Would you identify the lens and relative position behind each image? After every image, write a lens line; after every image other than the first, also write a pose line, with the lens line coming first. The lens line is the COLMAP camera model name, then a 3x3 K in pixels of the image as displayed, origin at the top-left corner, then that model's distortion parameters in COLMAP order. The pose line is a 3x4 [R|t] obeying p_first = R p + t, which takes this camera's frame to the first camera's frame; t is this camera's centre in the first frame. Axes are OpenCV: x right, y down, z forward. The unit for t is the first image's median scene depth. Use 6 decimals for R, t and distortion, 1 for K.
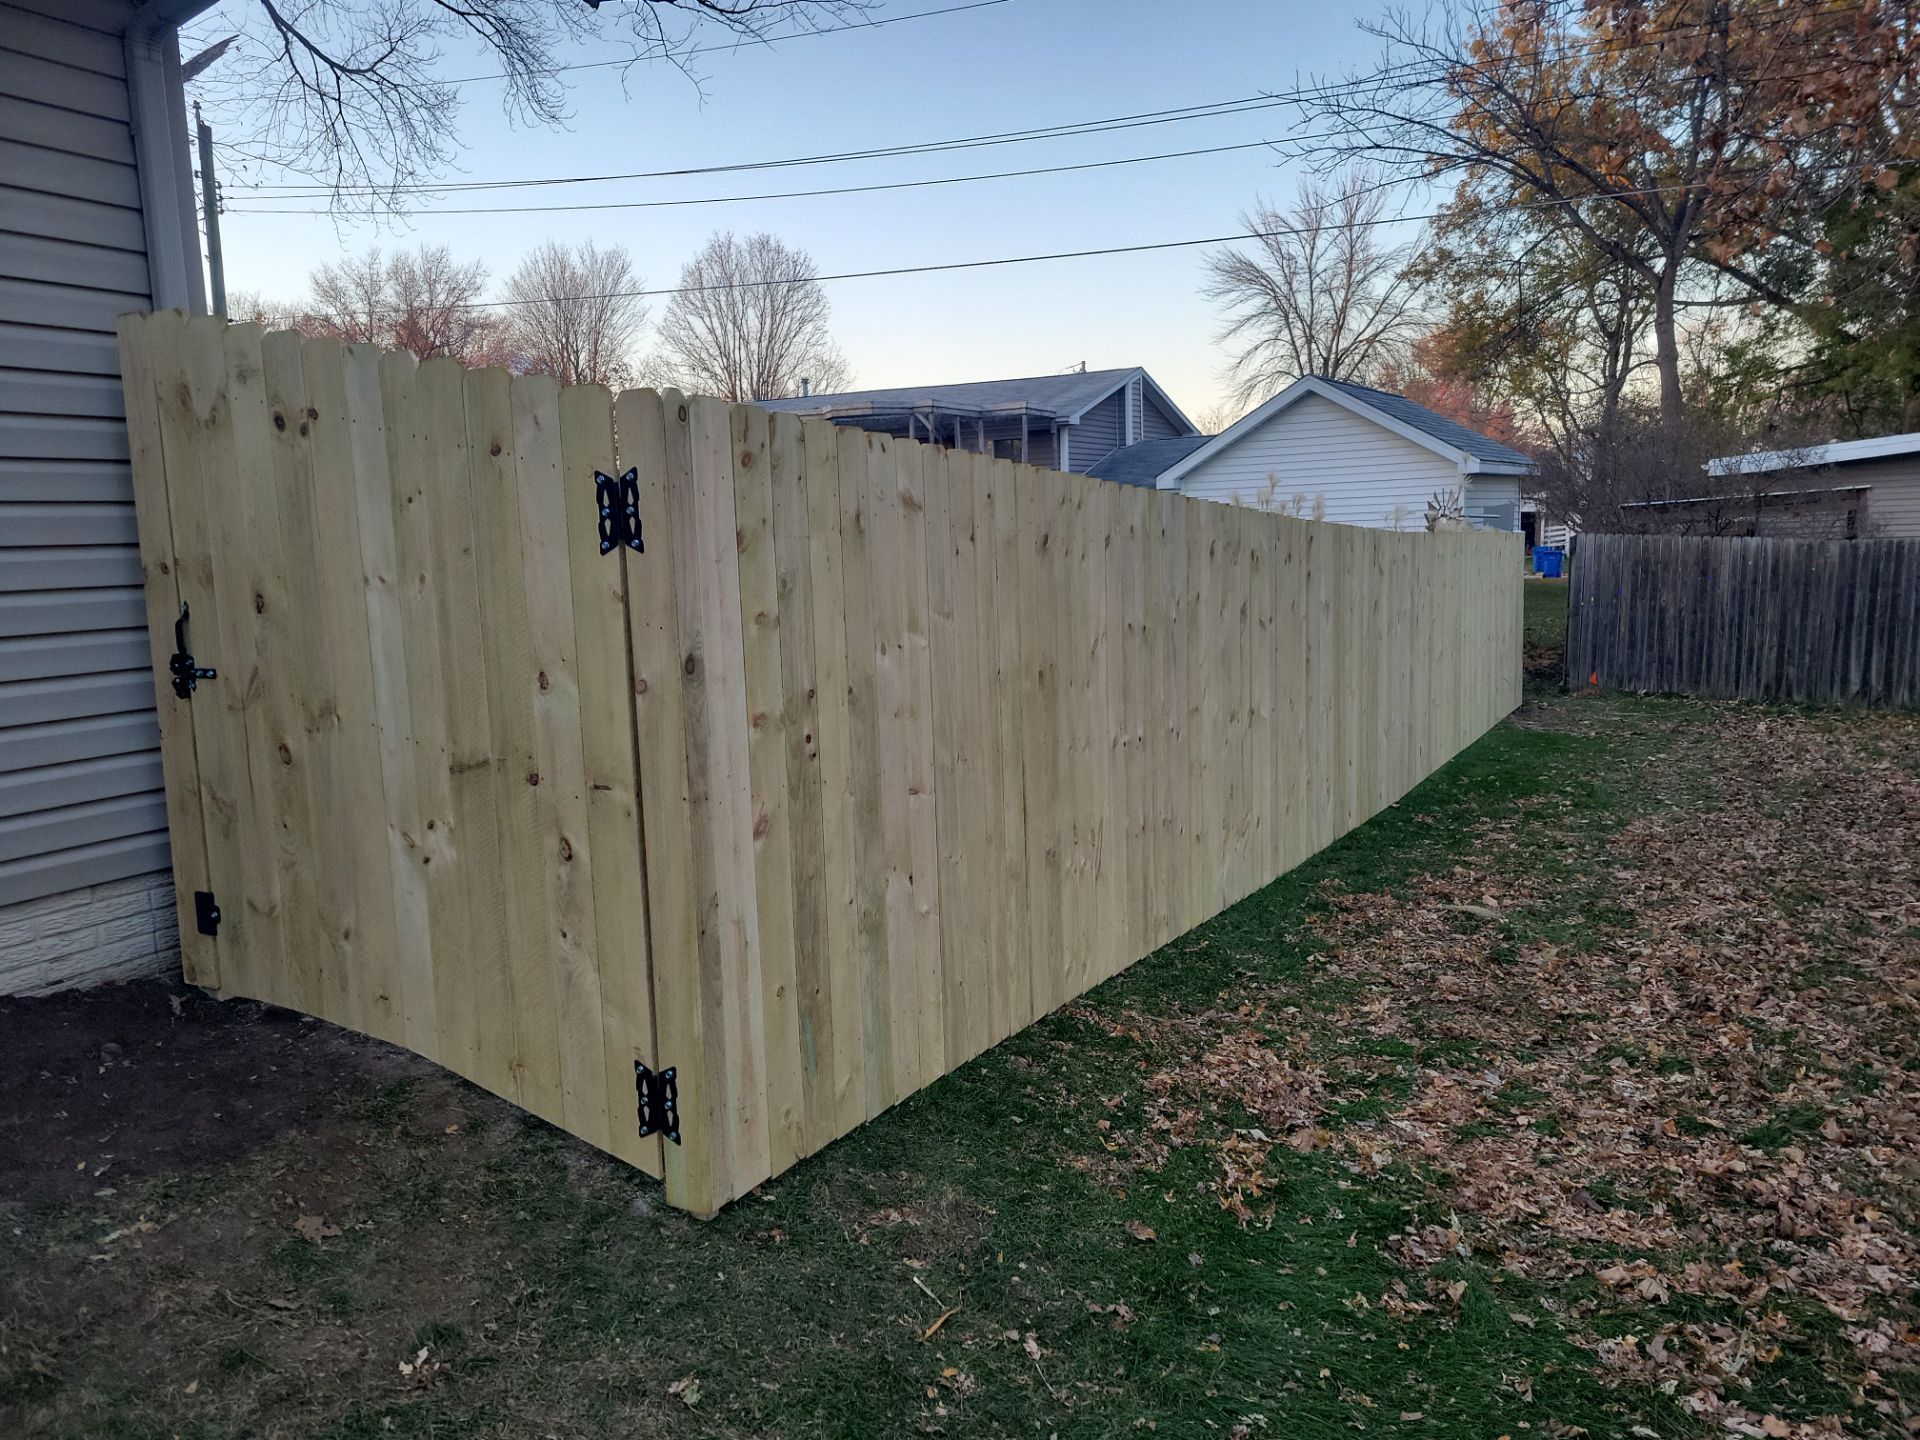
lens RADIAL K [[1435.1, 0, 962.4], [0, 1435.1, 710.4], [0, 0, 1]] dist [0.047054, 0.004956]
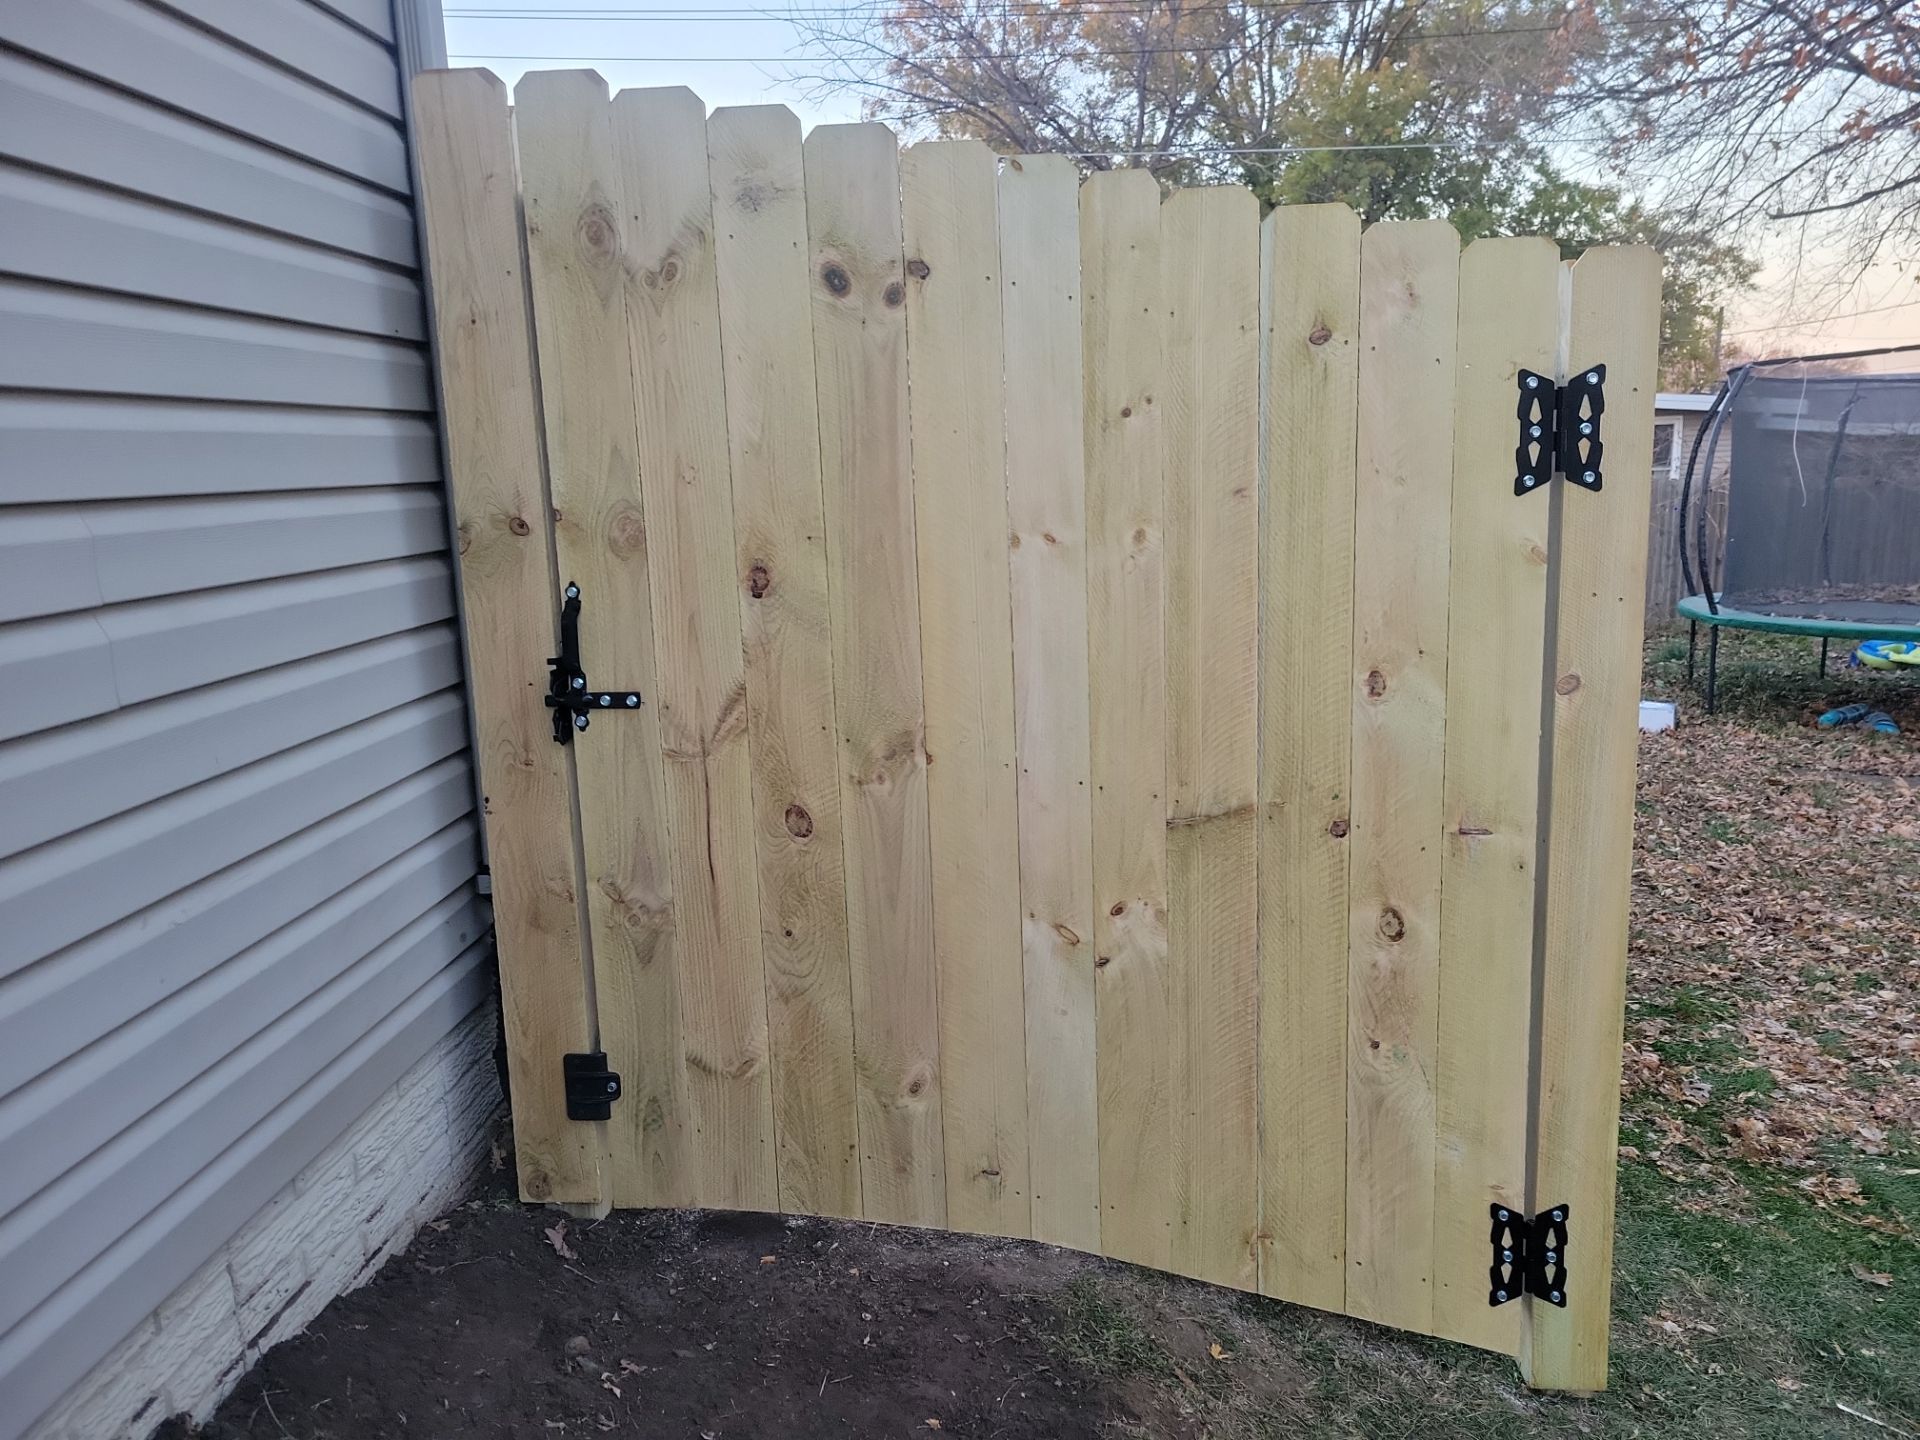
lens RADIAL K [[1435.1, 0, 961.9], [0, 1435.1, 734.4], [0, 0, 1]] dist [0.047054, 0.004956]
pose [[0.906482, -0.072419, 0.415988, -0.689664], [0.049645, 0.996629, 0.065319, -0.046530], [-0.419316, -0.038559, 0.907021, 0.426843]]
